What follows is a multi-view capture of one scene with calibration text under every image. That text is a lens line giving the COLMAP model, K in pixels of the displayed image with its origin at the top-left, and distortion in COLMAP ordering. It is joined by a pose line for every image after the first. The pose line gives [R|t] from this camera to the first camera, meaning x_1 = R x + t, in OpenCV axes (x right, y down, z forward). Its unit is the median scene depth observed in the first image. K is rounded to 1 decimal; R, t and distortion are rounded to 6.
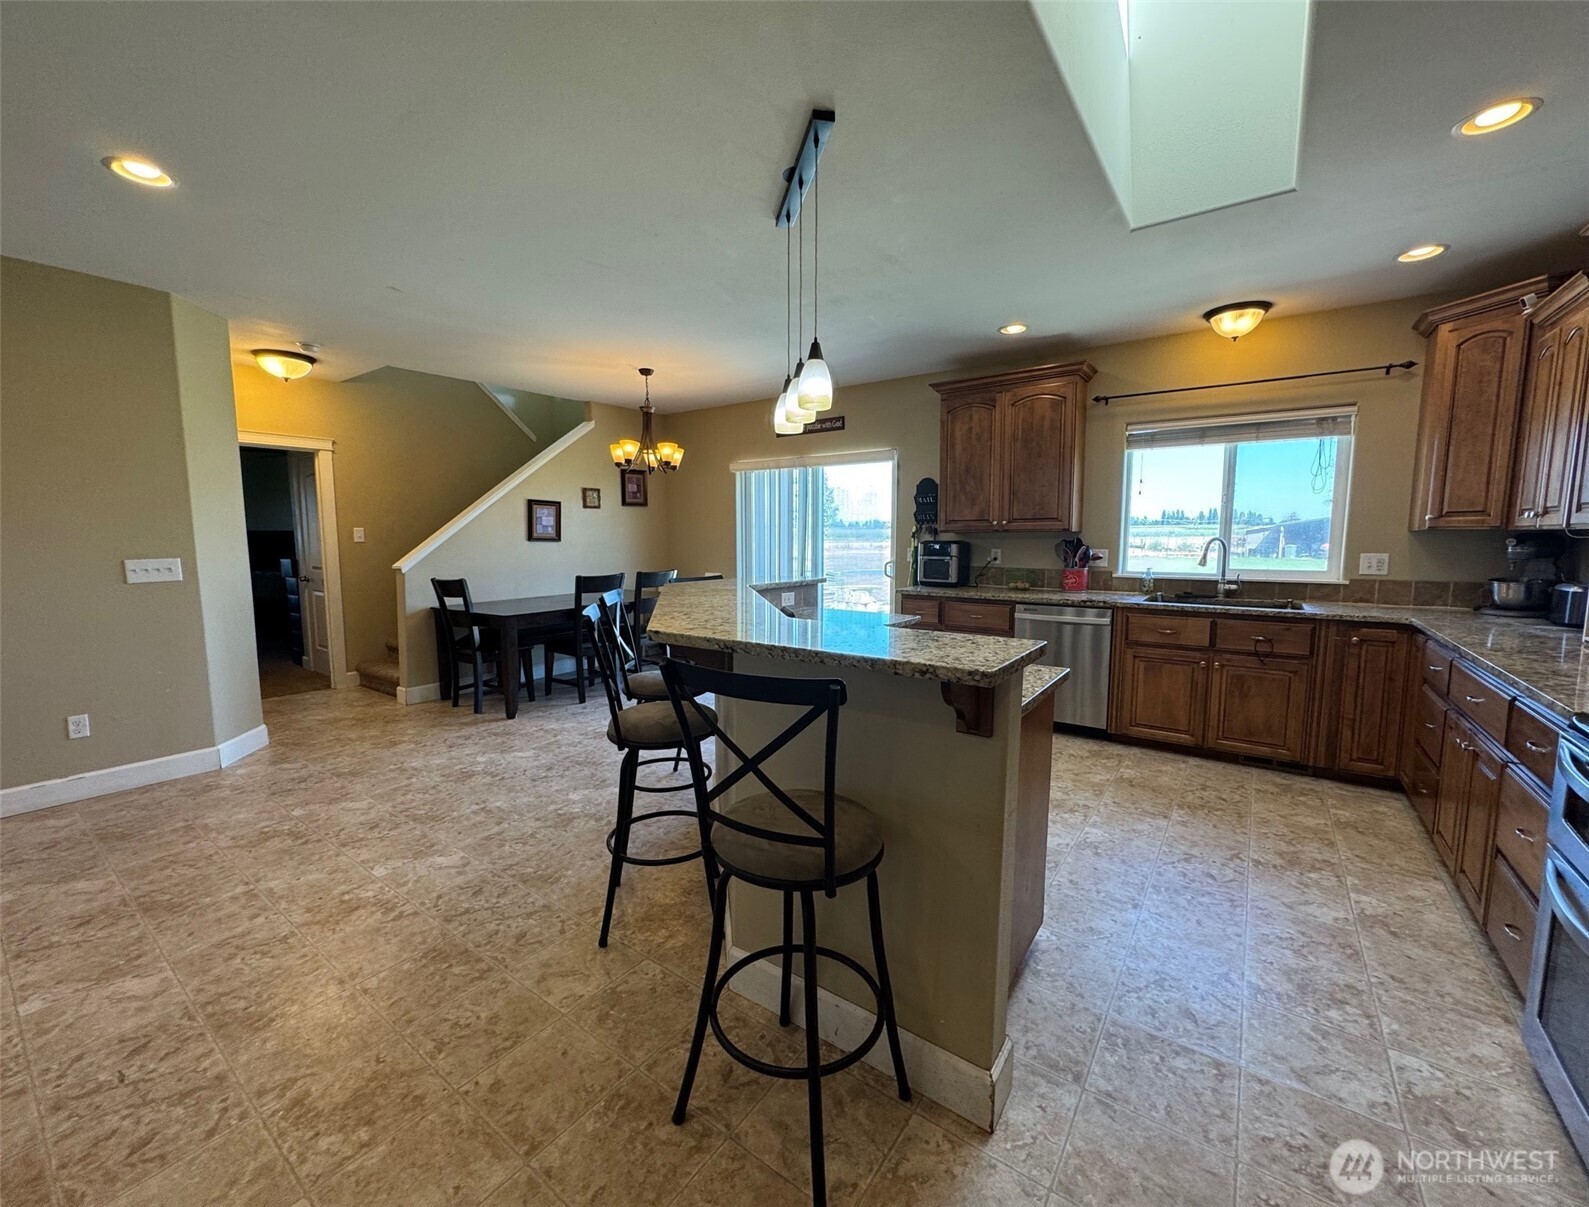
lens RADIAL K [[641.5, 0, 794.5], [0, 641.5, 603.5], [0, 0, 1]] dist [0.000238, 0.000060]
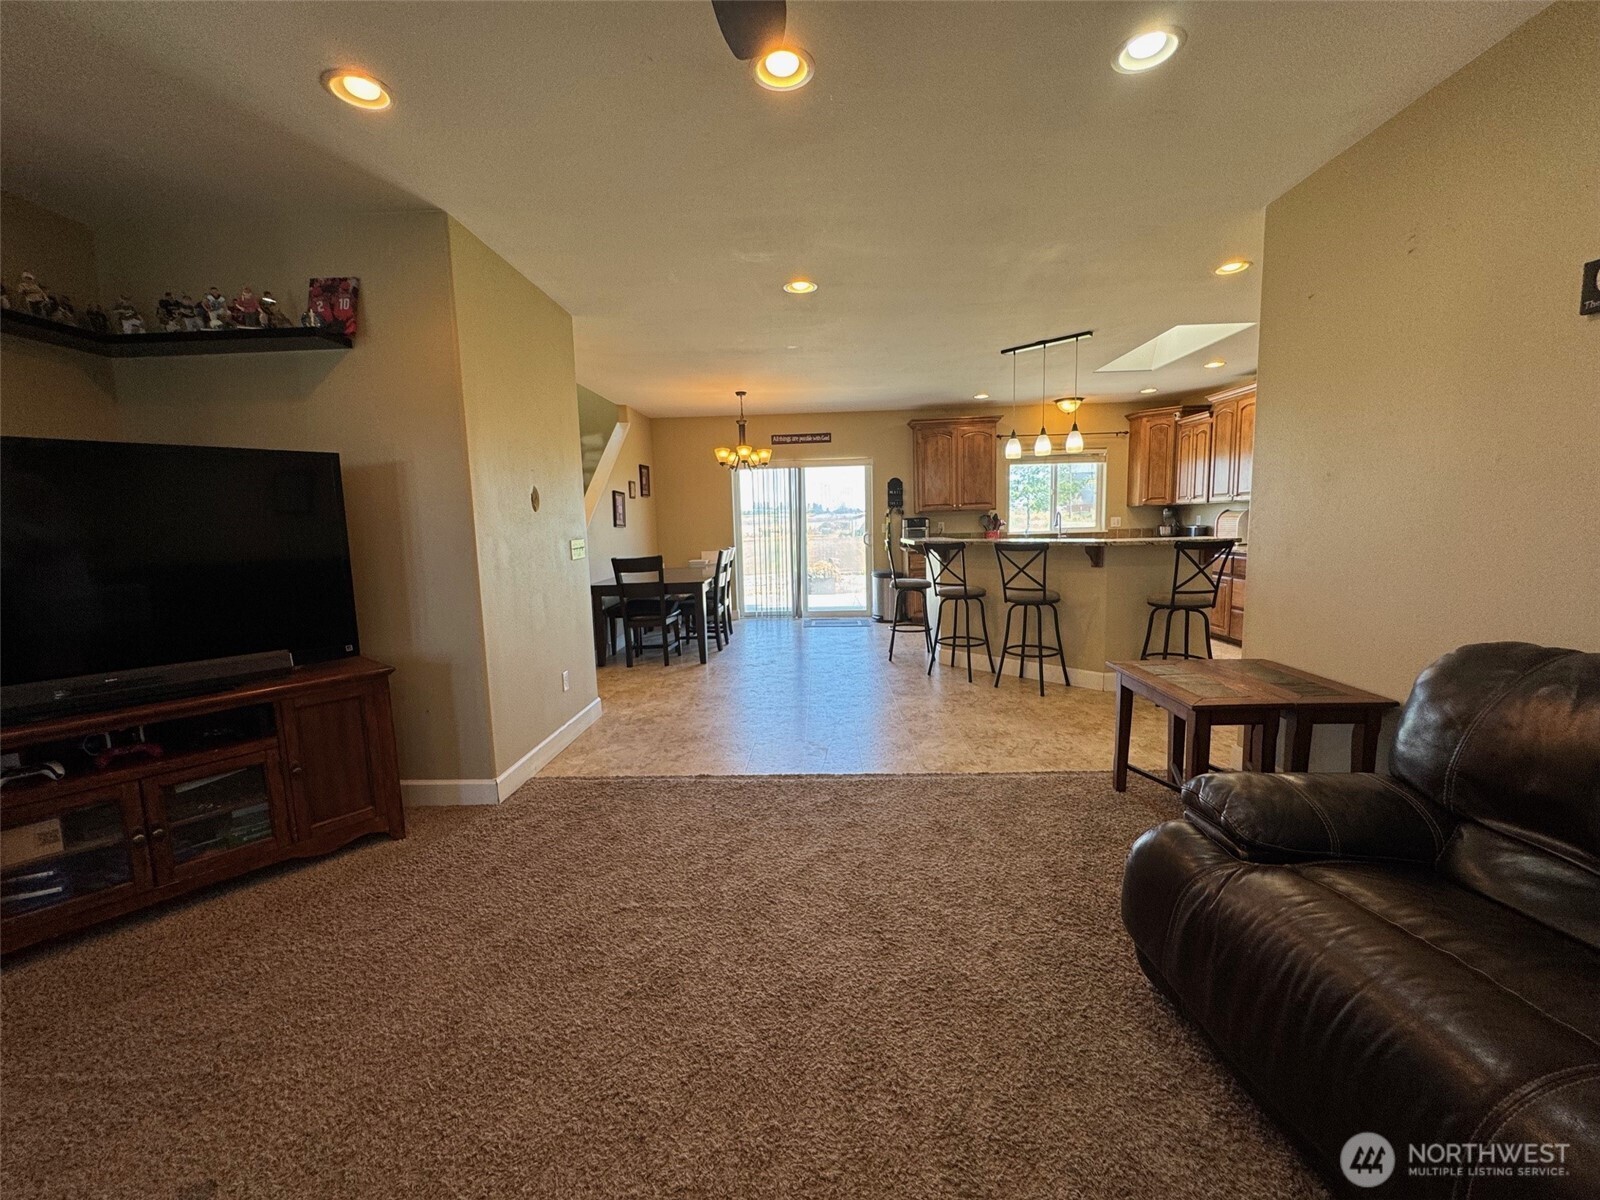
lens RADIAL K [[639.6, 0, 800.0], [0, 639.6, 600.0], [0, 0, 1]] dist [-0.002453, -0.000053]
pose [[0.824865, -0.091327, 0.557904, -0.900056], [0.088002, 0.995578, 0.032862, 0.026813], [-0.558438, 0.021990, 0.829255, -0.144437]]
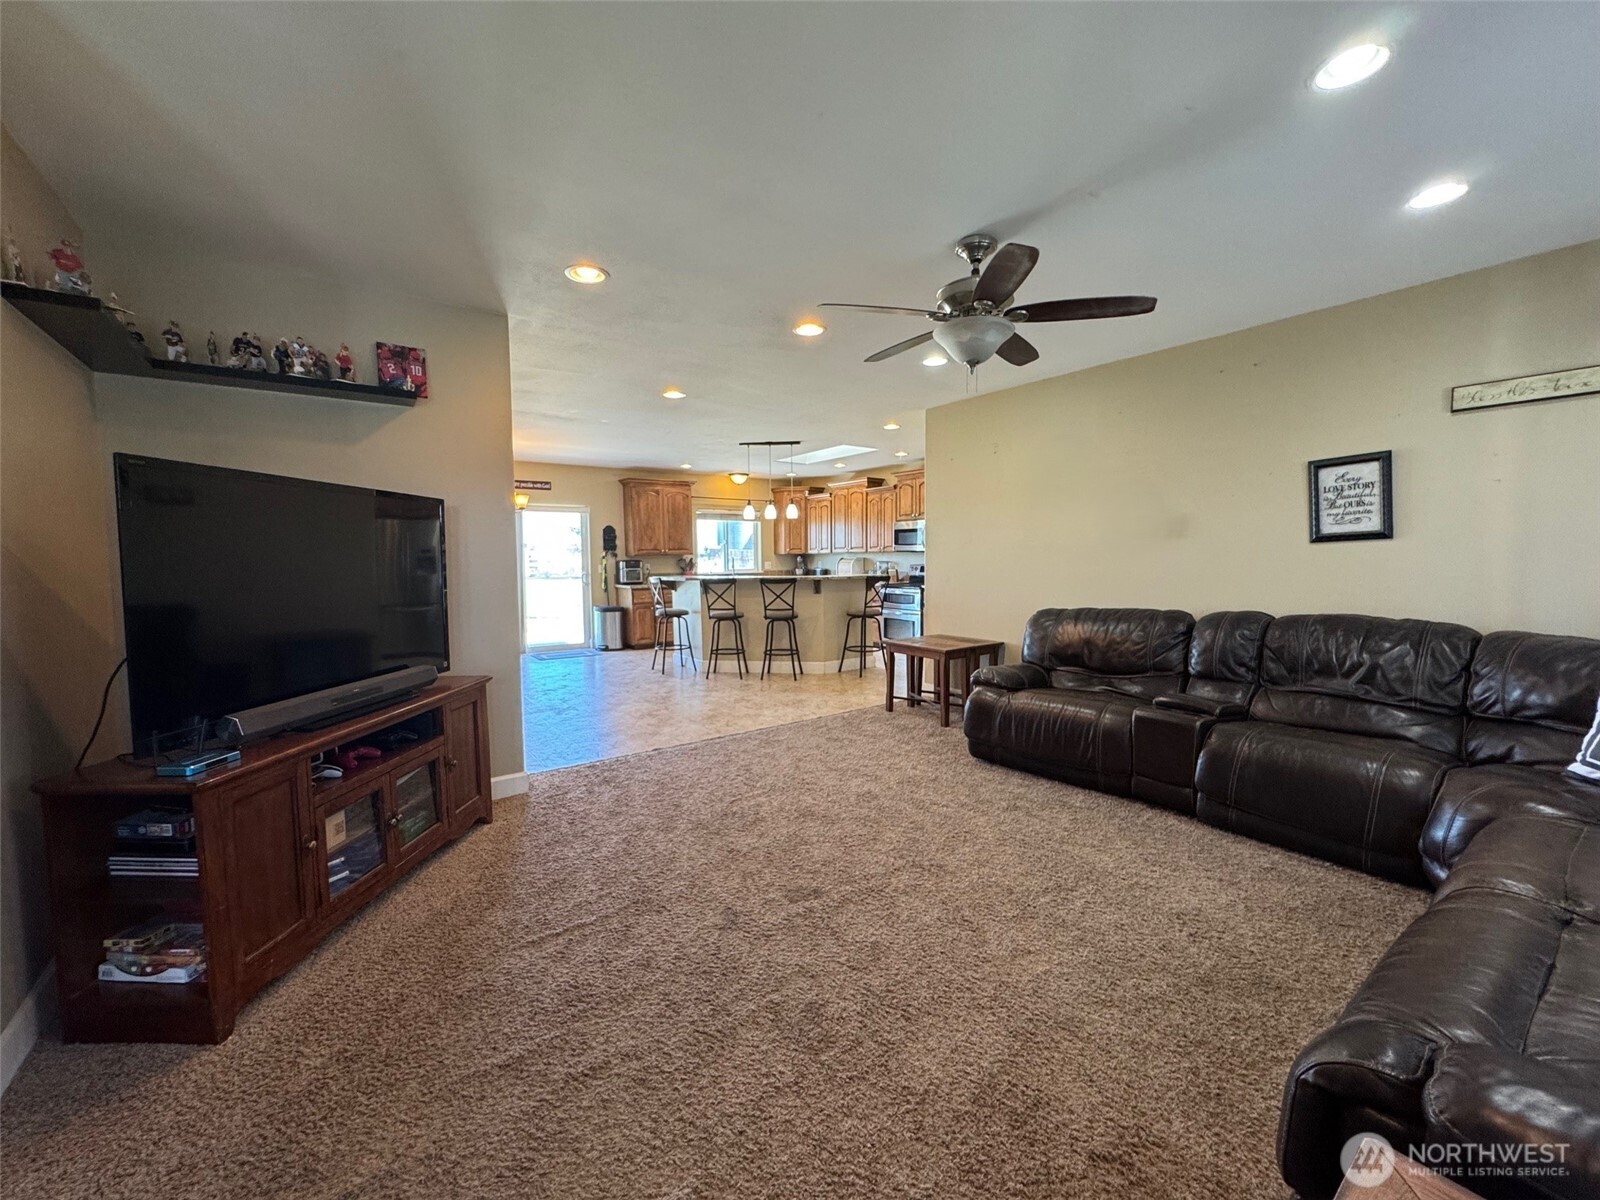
lens RADIAL K [[639.6, 0, 800.0], [0, 639.6, 600.0], [0, 0, 1]] dist [-0.002453, -0.000053]
pose [[0.297403, -0.068325, 0.952304, -1.389161], [0.113956, 0.992846, 0.035645, 0.007004], [-0.947927, 0.097920, 0.303061, -0.016766]]
